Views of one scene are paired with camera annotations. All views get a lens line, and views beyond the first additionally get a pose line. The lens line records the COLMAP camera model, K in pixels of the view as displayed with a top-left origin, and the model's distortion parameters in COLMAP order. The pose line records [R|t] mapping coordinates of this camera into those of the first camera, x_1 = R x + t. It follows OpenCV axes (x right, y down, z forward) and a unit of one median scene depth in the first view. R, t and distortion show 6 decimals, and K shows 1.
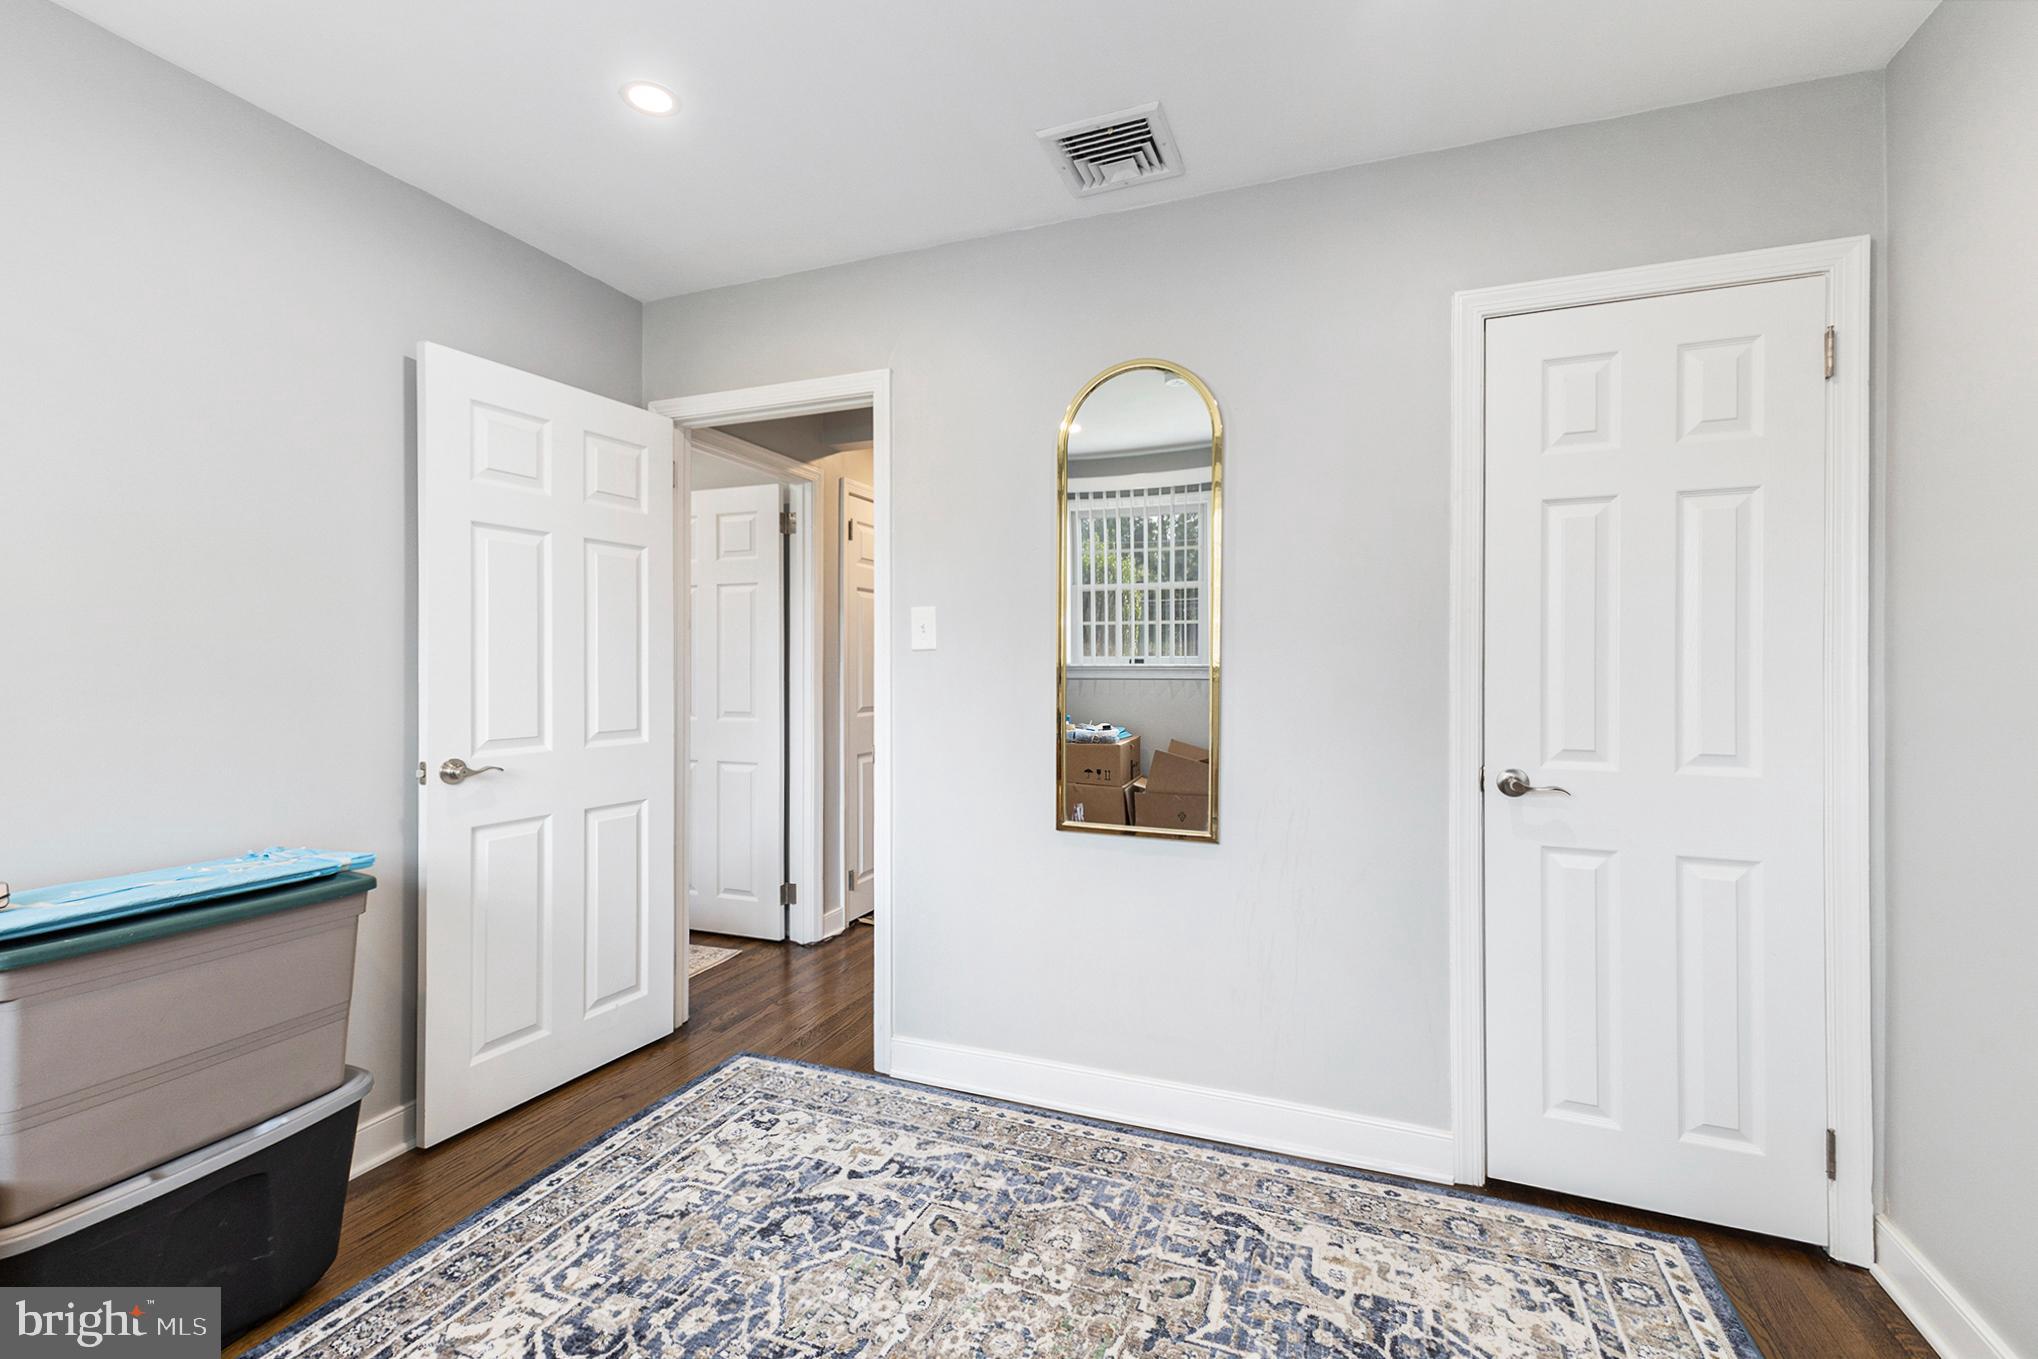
lens RADIAL K [[896.4, 0, 1021.0], [0, 896.4, 667.7], [0, 0, 1]] dist [0.014173, -0.000612]
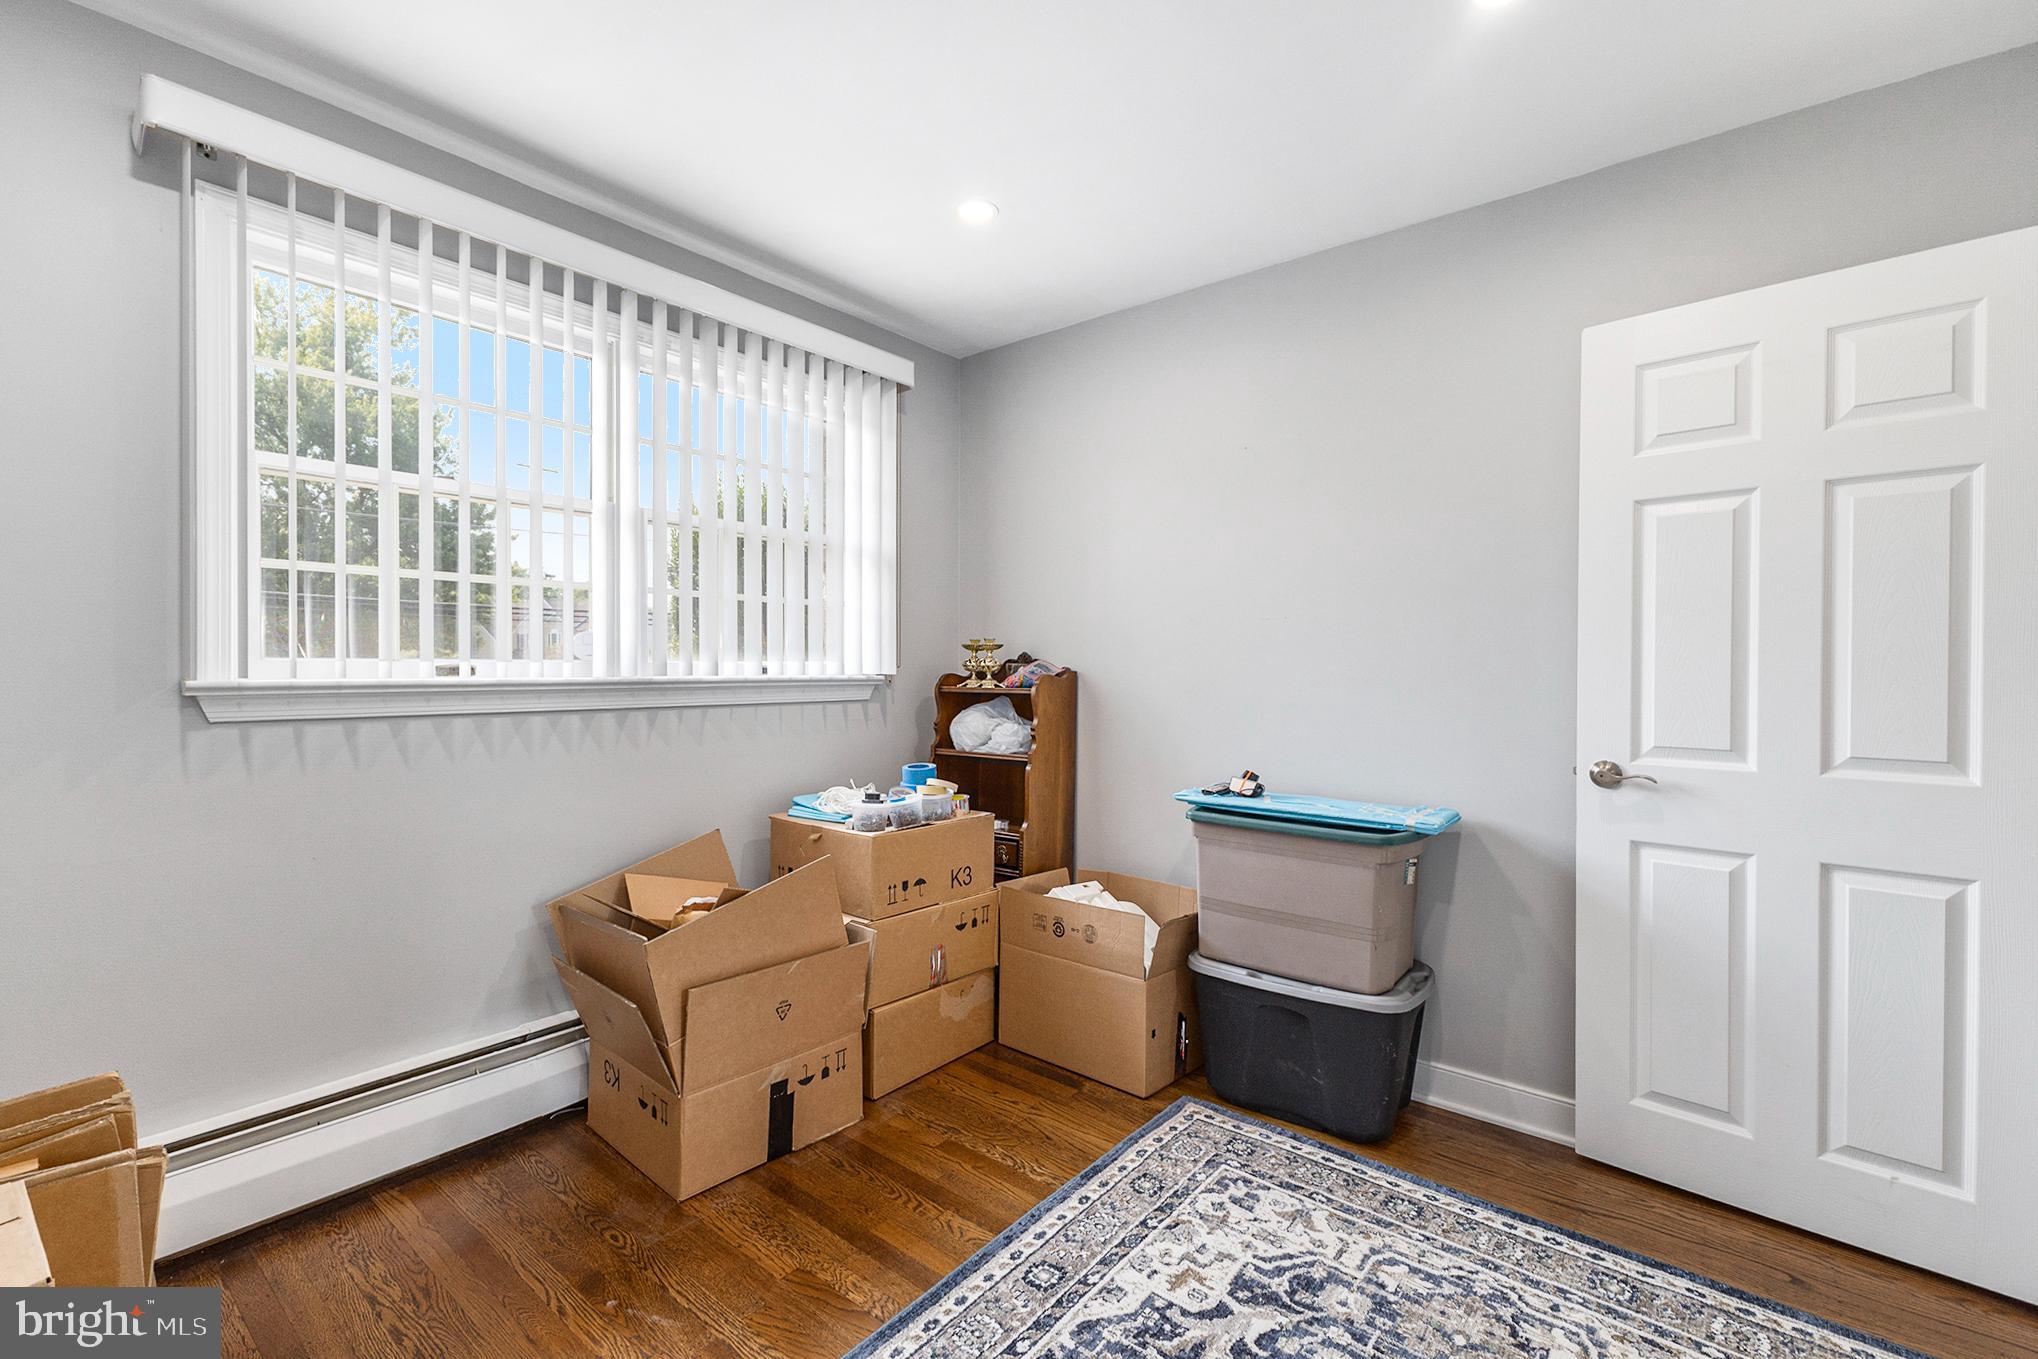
lens RADIAL K [[896.4, 0, 1021.0], [0, 896.4, 667.7], [0, 0, 1]] dist [0.014173, -0.000612]
pose [[-0.319820, -0.008393, -0.947441, 0.527237], [-0.007989, 0.999949, -0.006161, 0.016893], [0.947445, 0.005599, -0.319870, 0.832567]]
